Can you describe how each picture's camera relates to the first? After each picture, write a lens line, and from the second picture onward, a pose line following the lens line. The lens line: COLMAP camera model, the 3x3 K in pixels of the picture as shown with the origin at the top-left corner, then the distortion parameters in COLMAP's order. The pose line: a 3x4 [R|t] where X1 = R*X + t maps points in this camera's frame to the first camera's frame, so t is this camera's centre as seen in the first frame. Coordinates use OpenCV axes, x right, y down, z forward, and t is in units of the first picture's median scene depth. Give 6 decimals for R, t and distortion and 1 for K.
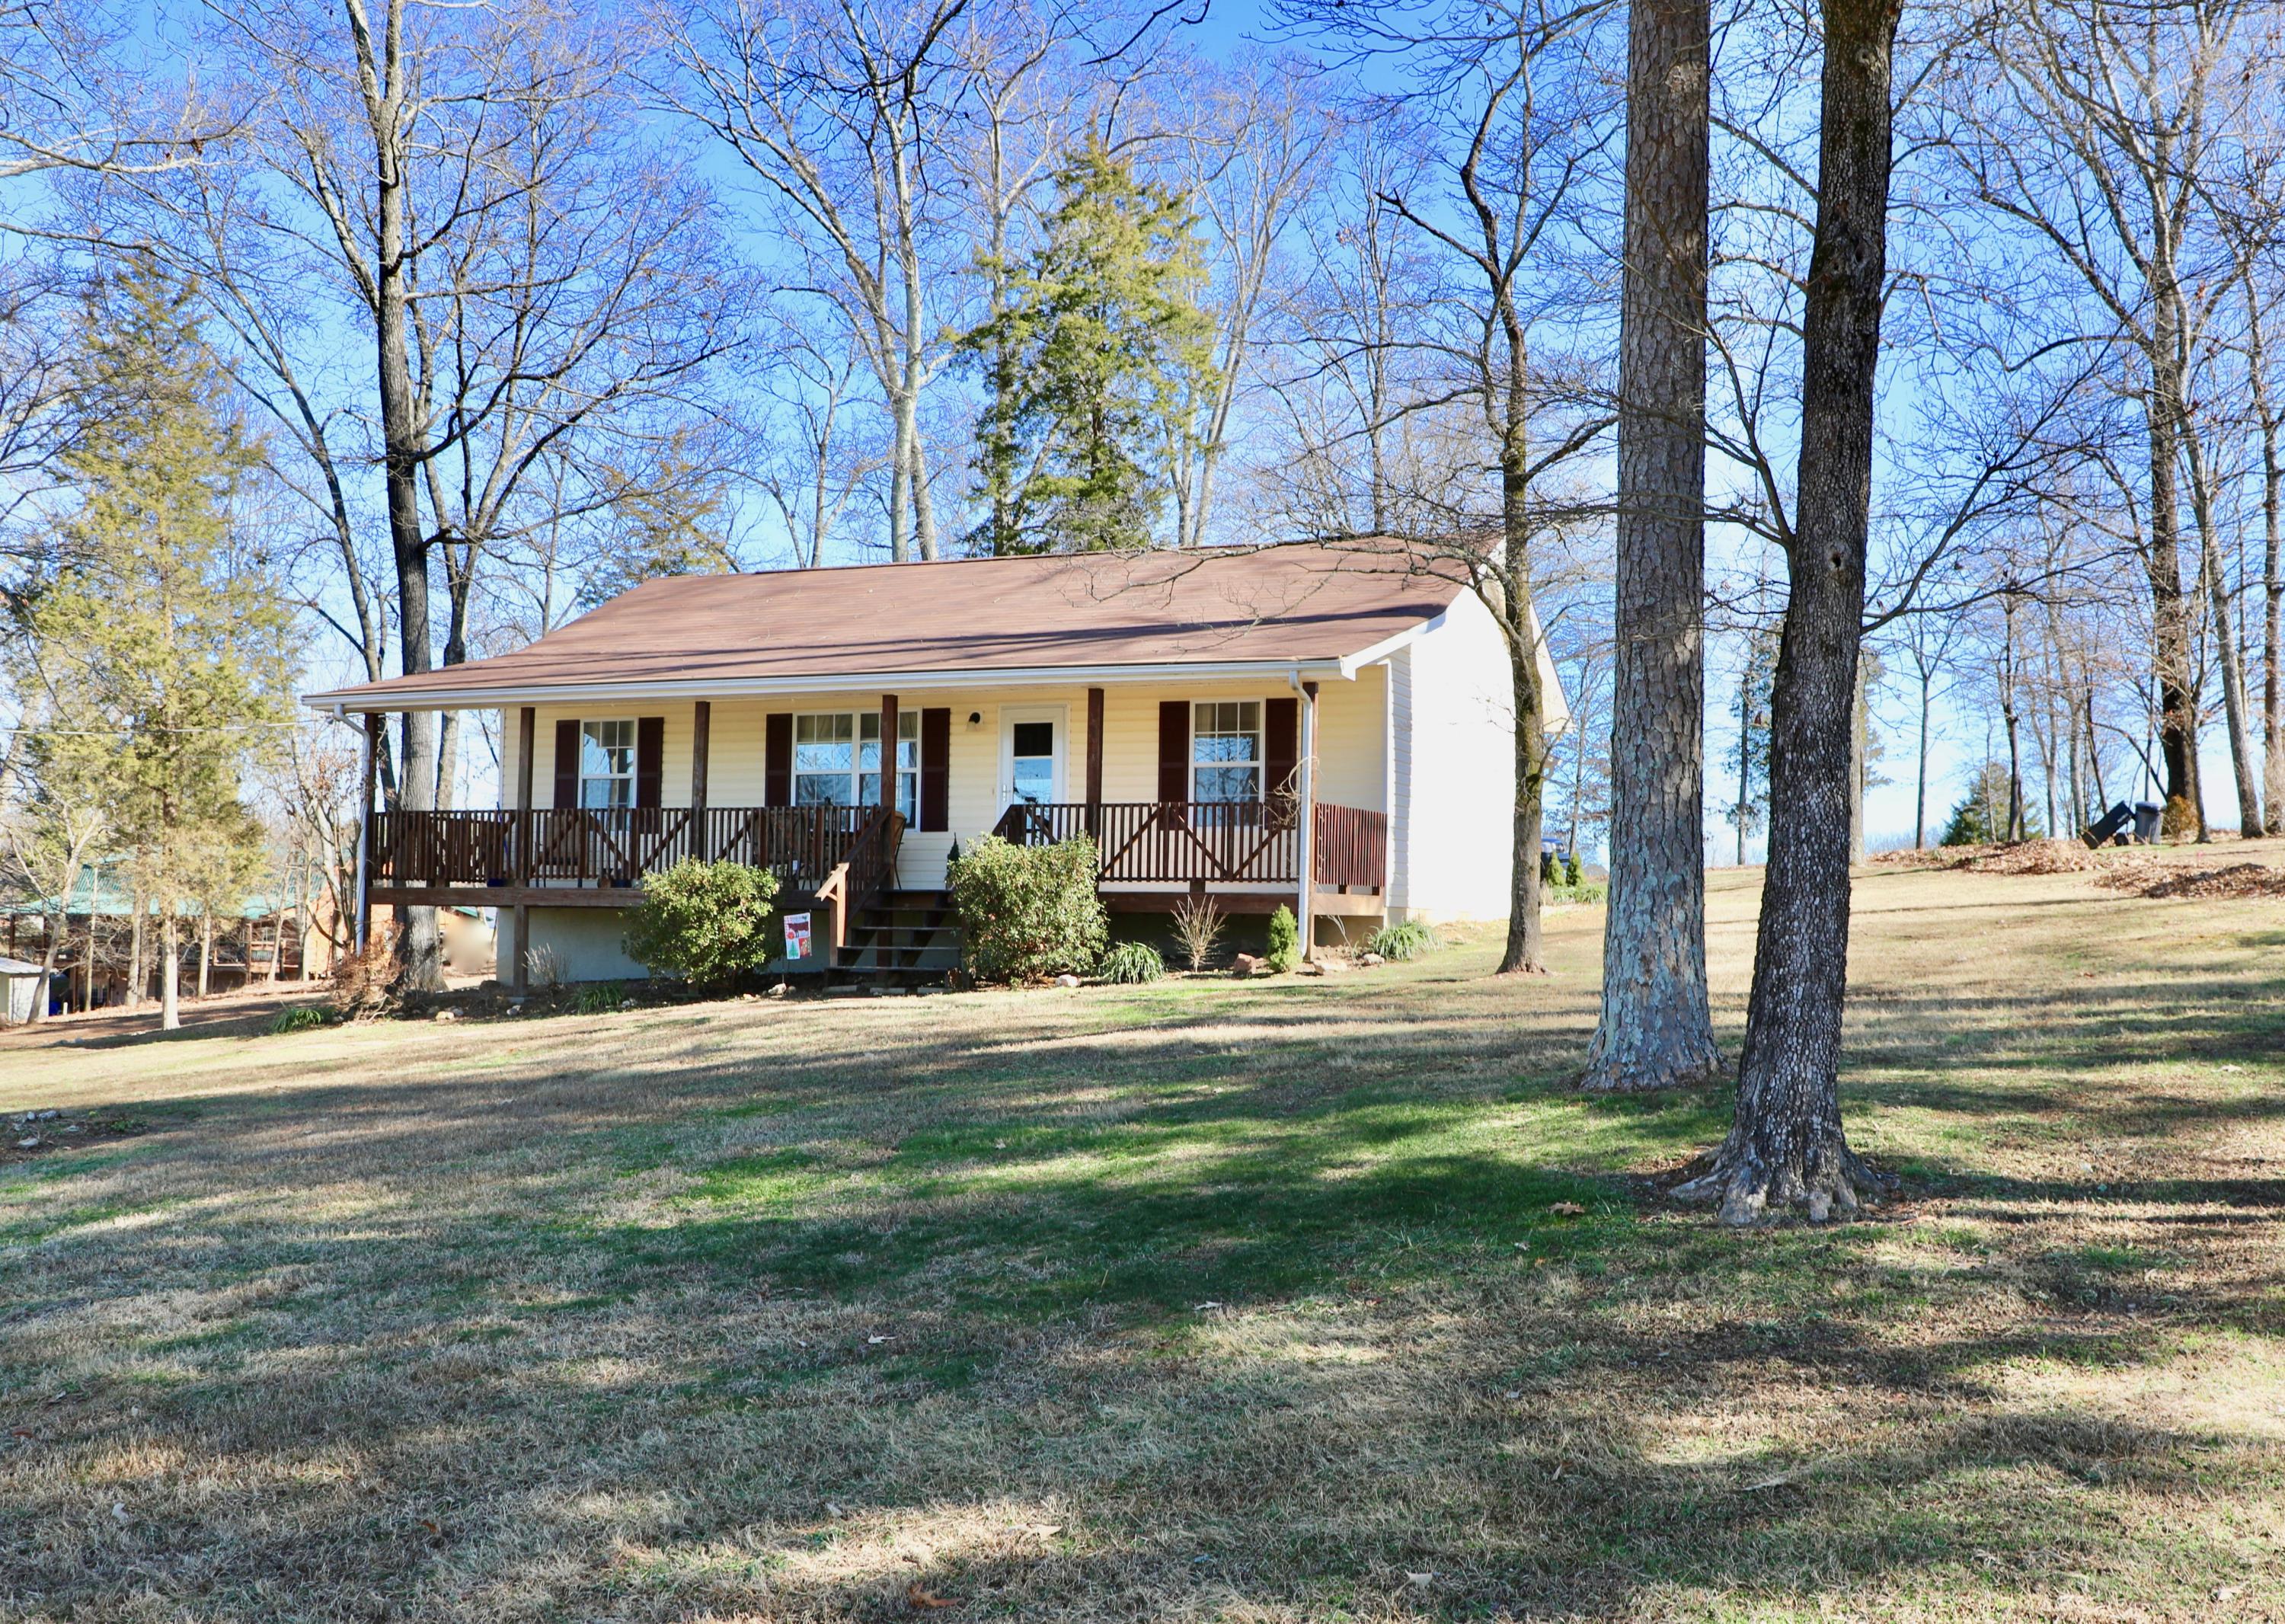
lens RADIAL K [[2090.2, 0, 1224.6], [0, 2090.2, 851.8], [0, 0, 1]] dist [-0.018345, -0.001871]
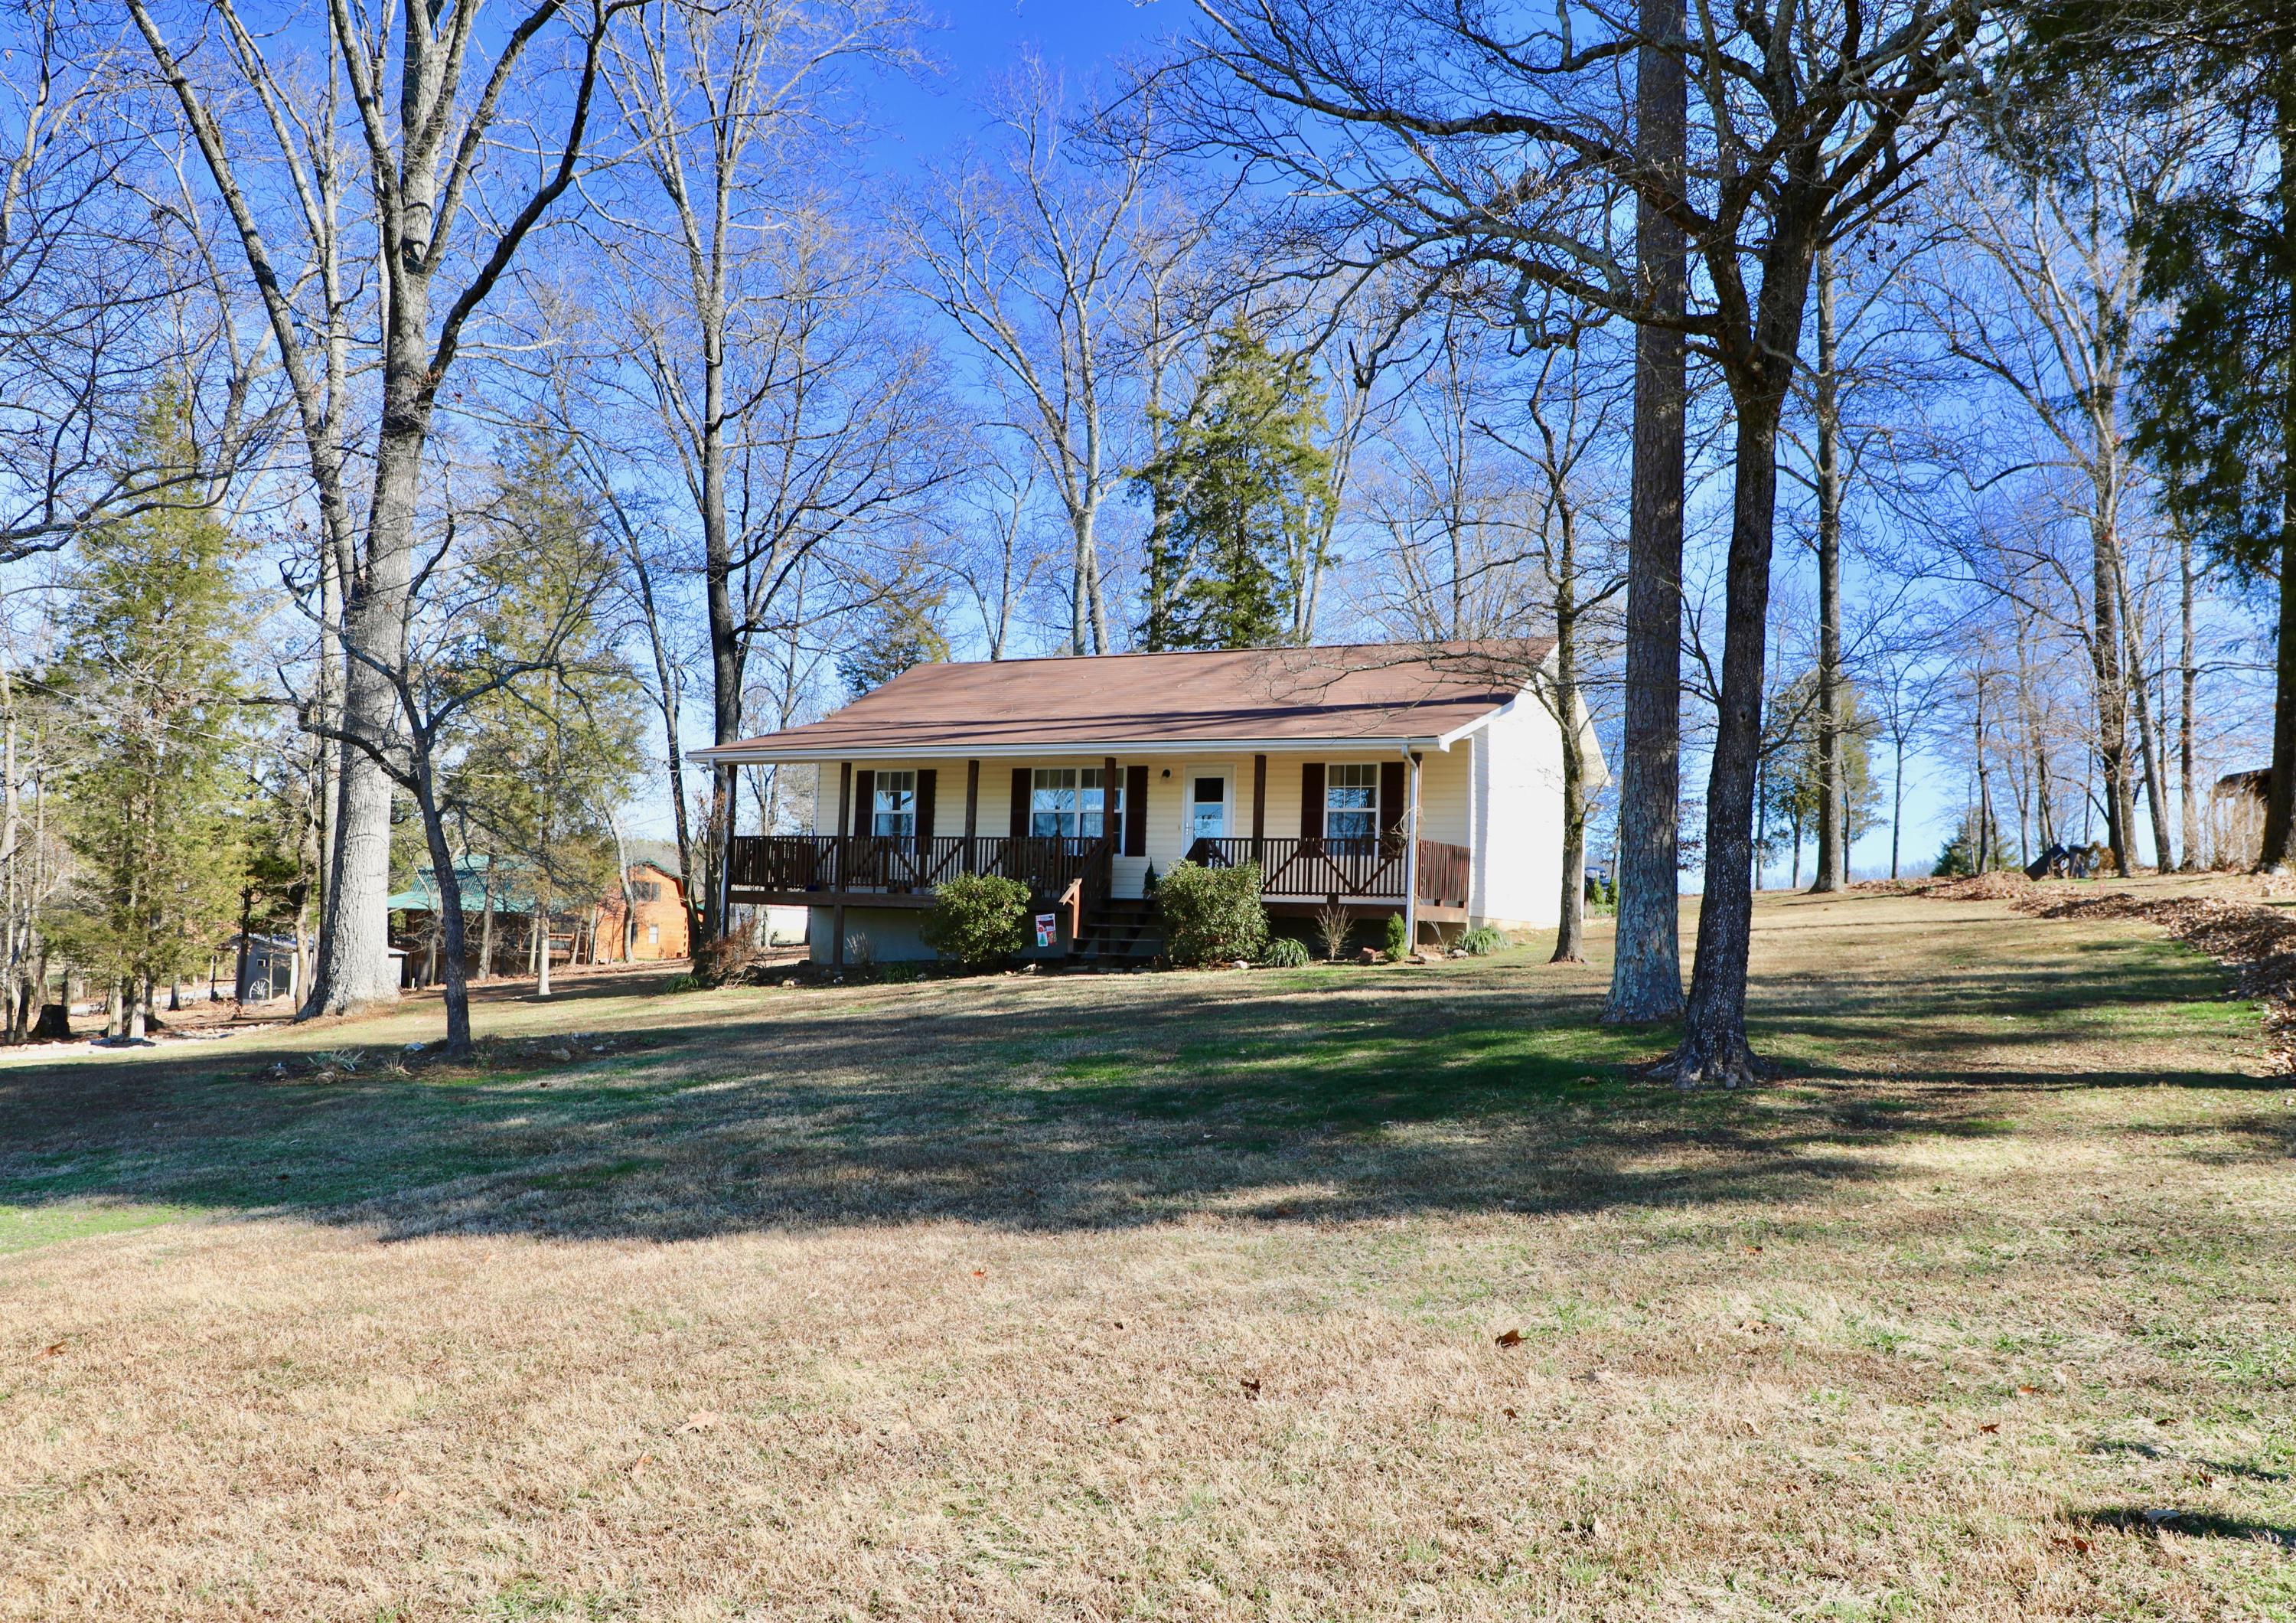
lens RADIAL K [[1782.0, 0, 1178.4], [0, 1782.0, 815.1], [0, 0, 1]] dist [-0.046278, -0.000904]
pose [[0.996846, 0.012066, -0.078432, -0.022460], [-0.014580, 0.999395, -0.031561, -0.000222], [0.078004, 0.032605, 0.996420, -0.181416]]
